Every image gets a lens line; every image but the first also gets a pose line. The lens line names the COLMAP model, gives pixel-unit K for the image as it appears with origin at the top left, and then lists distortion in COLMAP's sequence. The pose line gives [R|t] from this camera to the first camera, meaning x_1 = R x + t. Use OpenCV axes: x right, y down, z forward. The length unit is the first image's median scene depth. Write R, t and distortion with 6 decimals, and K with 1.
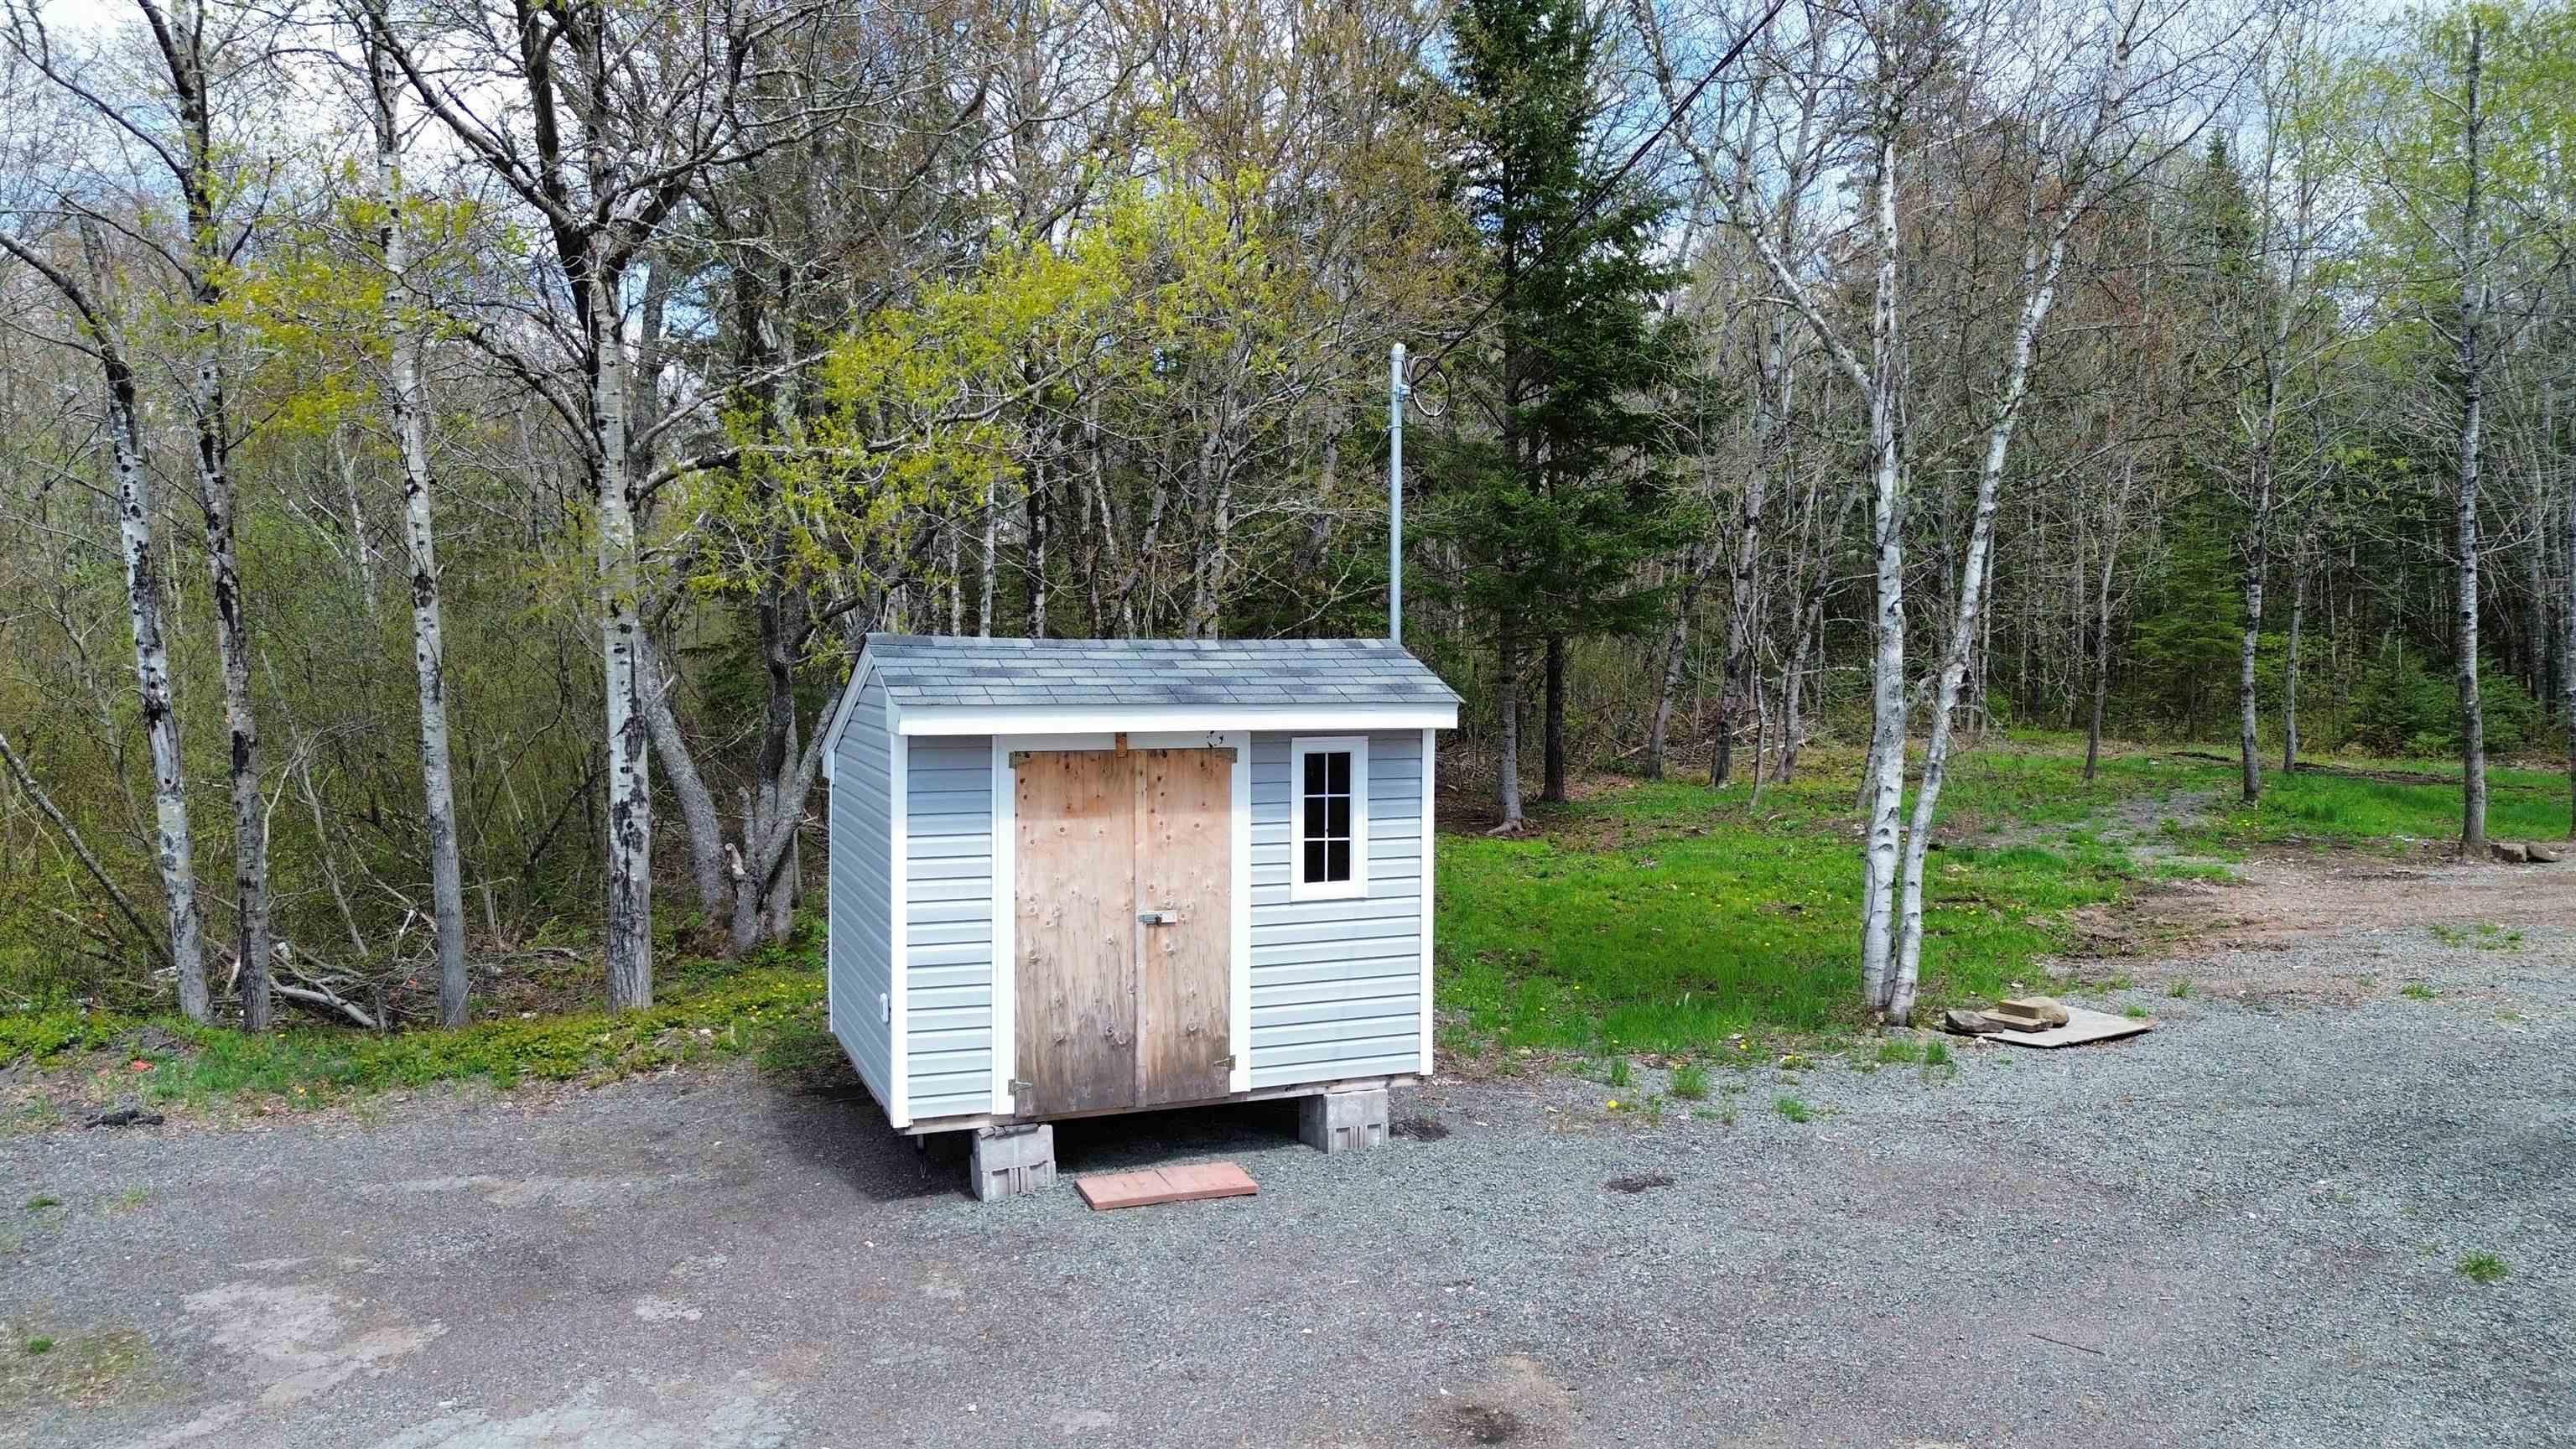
lens RADIAL K [[1819.5, 0, 1293.8], [0, 1819.5, 718.1], [0, 0, 1]] dist [0.065381, -0.054560]
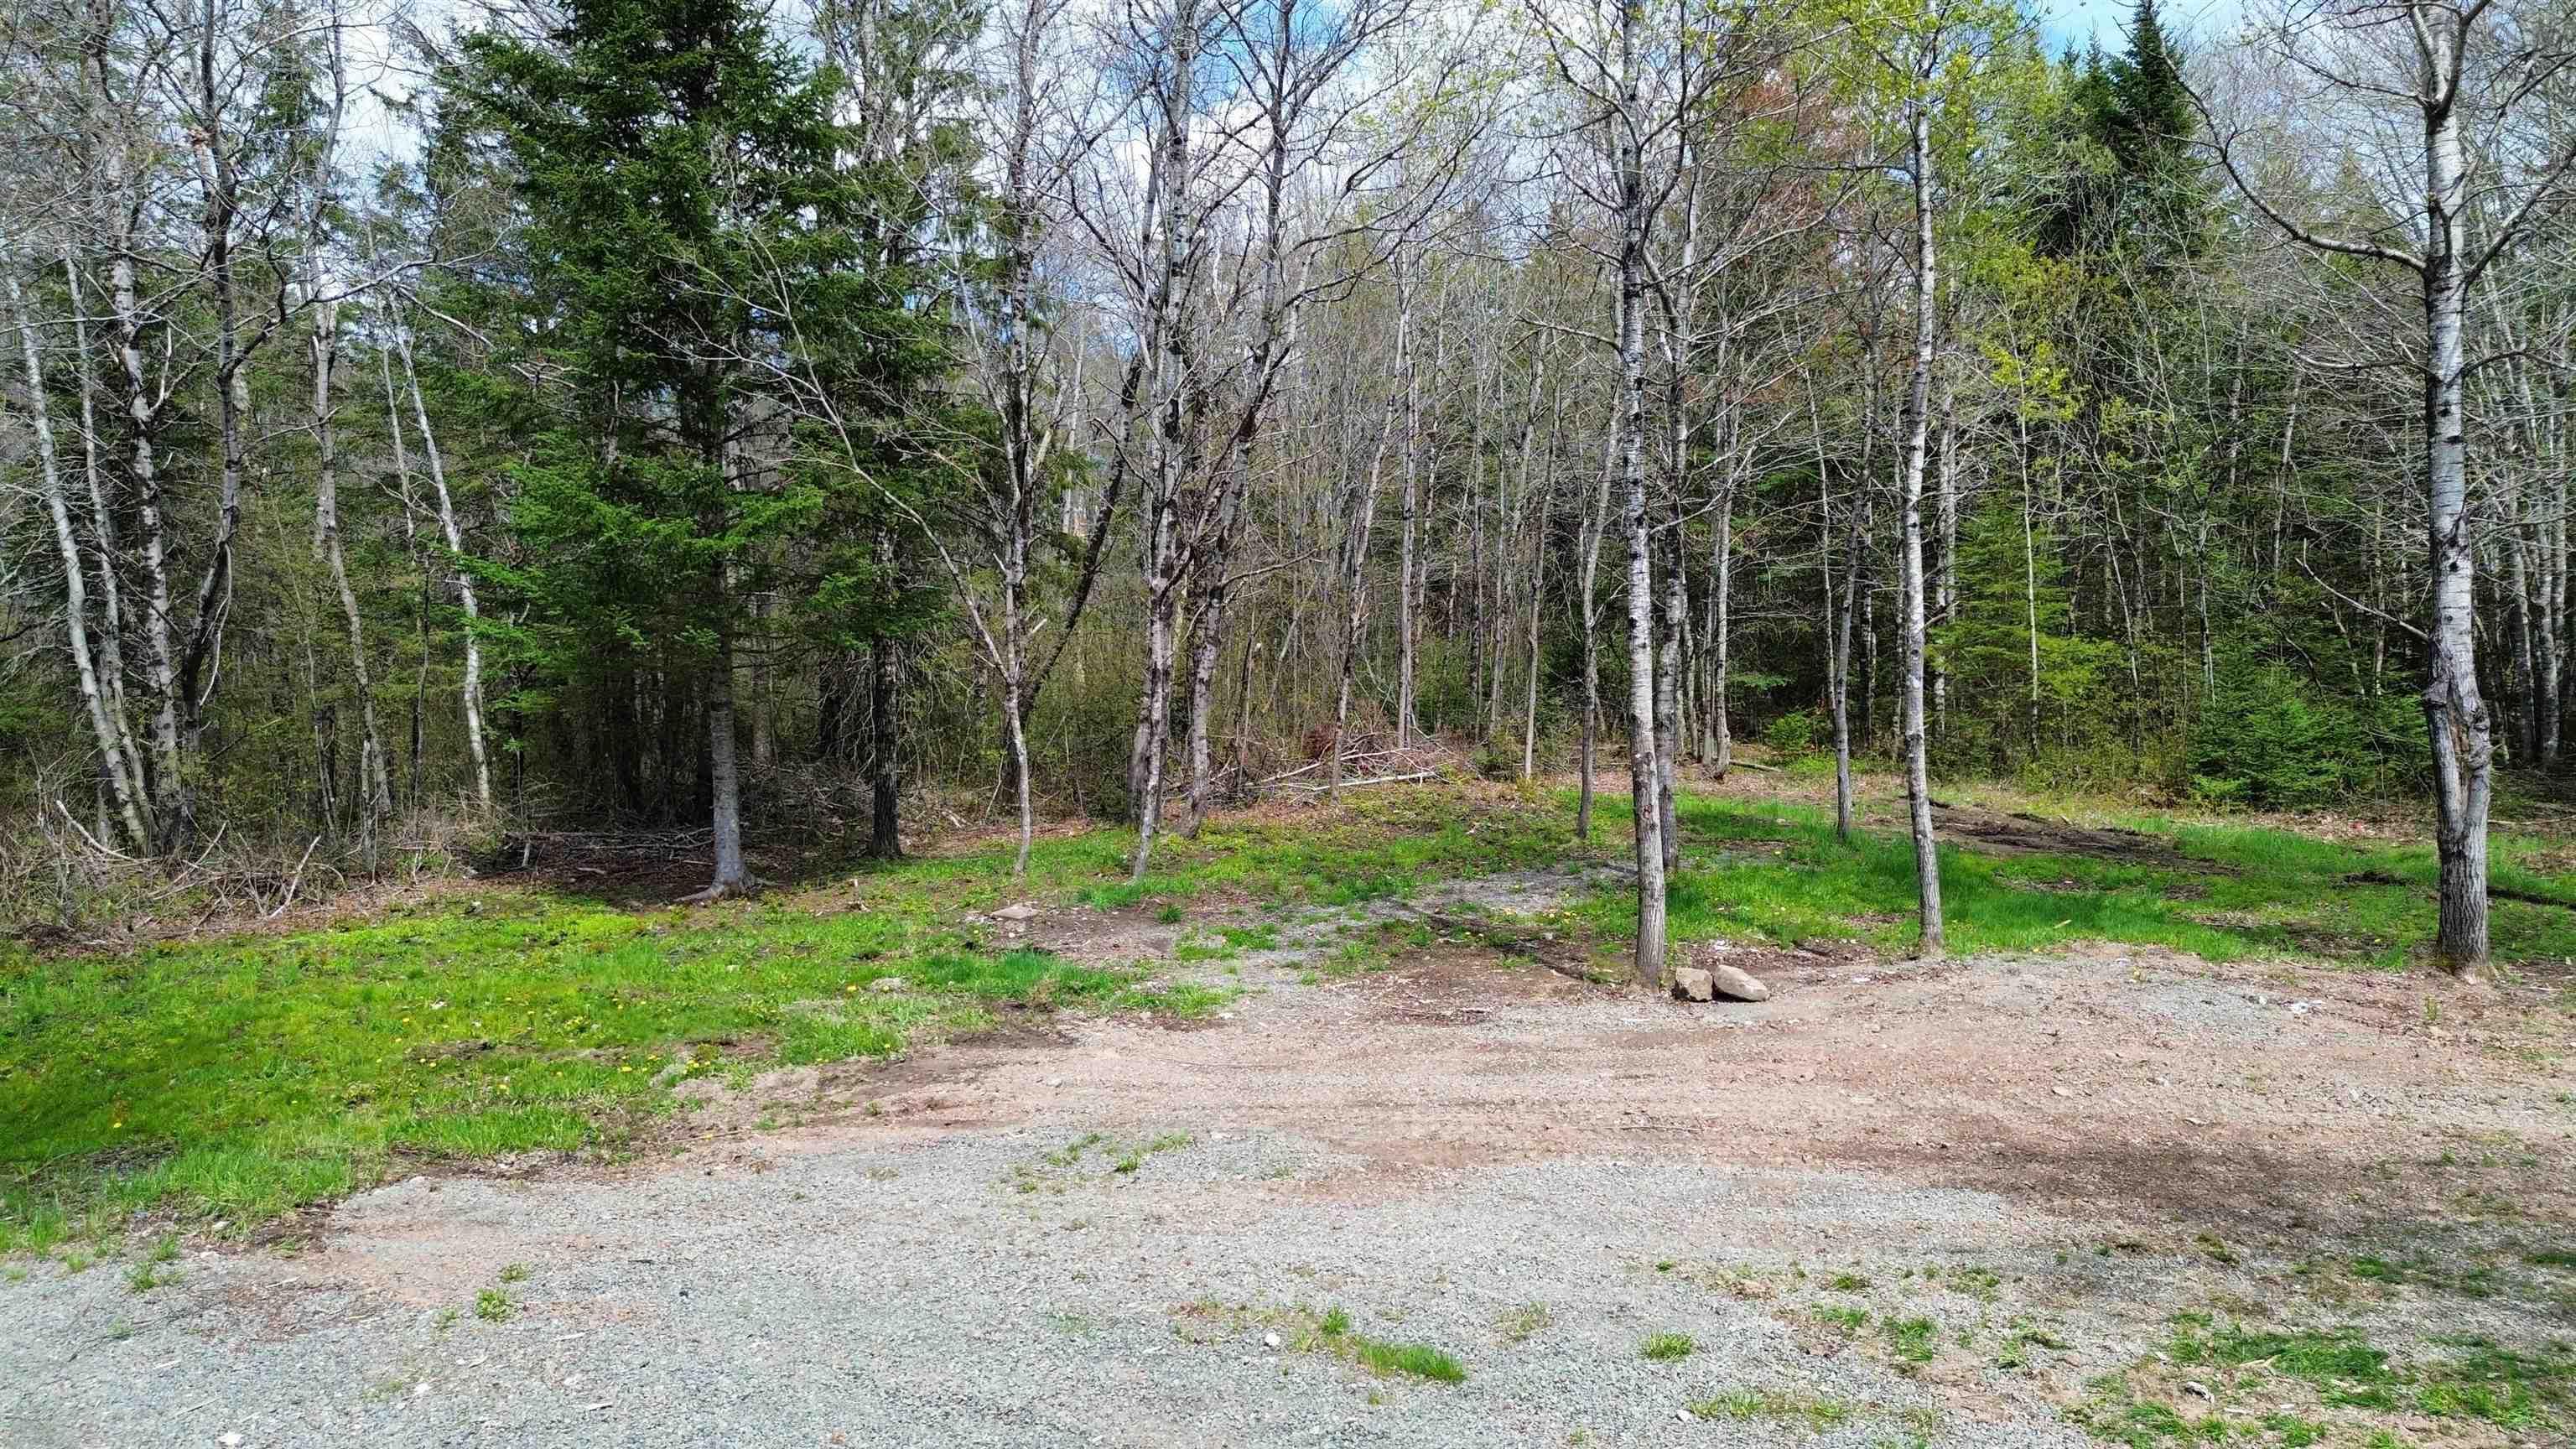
lens RADIAL K [[1819.5, 0, 1289.4], [0, 1819.5, 715.9], [0, 0, 1]] dist [0.065381, -0.054560]
pose [[0.979995, 0.004679, -0.198967, 0.648863], [-0.004765, 0.999989, 0.000049, -0.022308], [0.198965, 0.000900, 0.980006, 0.339896]]
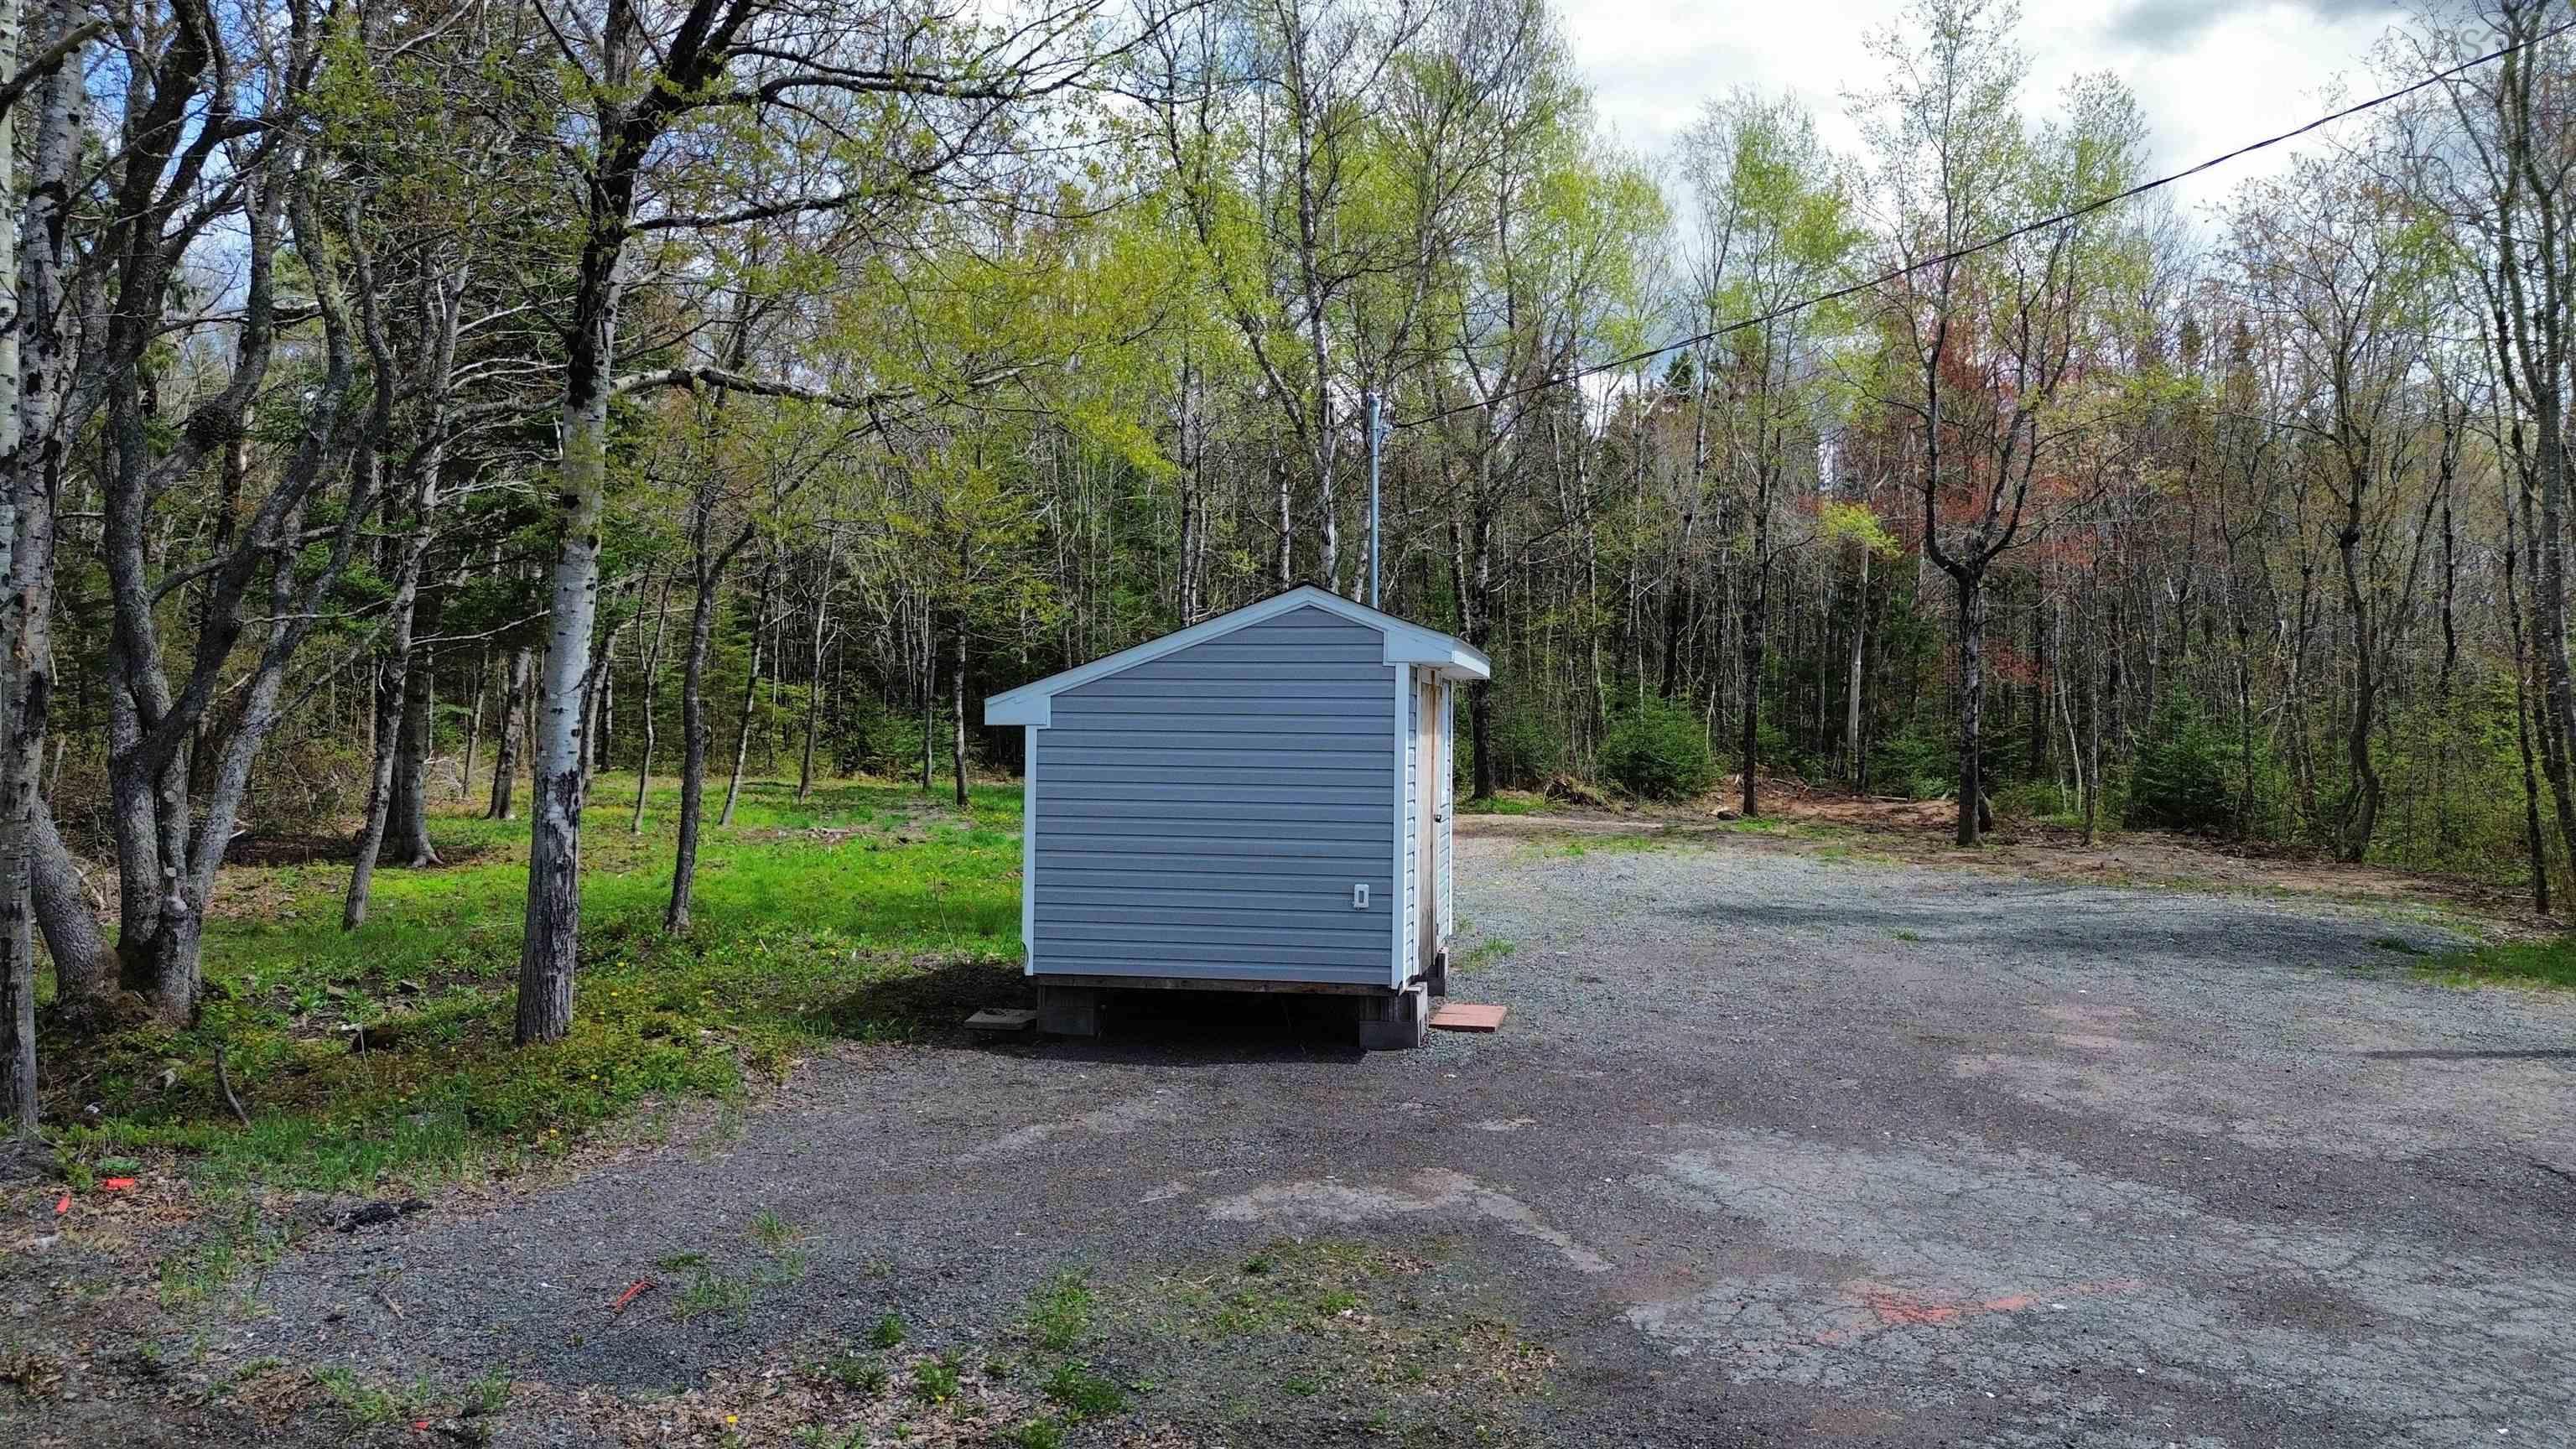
lens RADIAL K [[1819.5, 0, 1268.3], [0, 1819.5, 728.3], [0, 0, 1]] dist [0.065381, -0.054560]
pose [[0.533252, 0.004727, 0.845943, -0.547210], [0.026602, 0.999396, -0.022353, 0.032485], [-0.845538, 0.034423, 0.532804, 0.184406]]
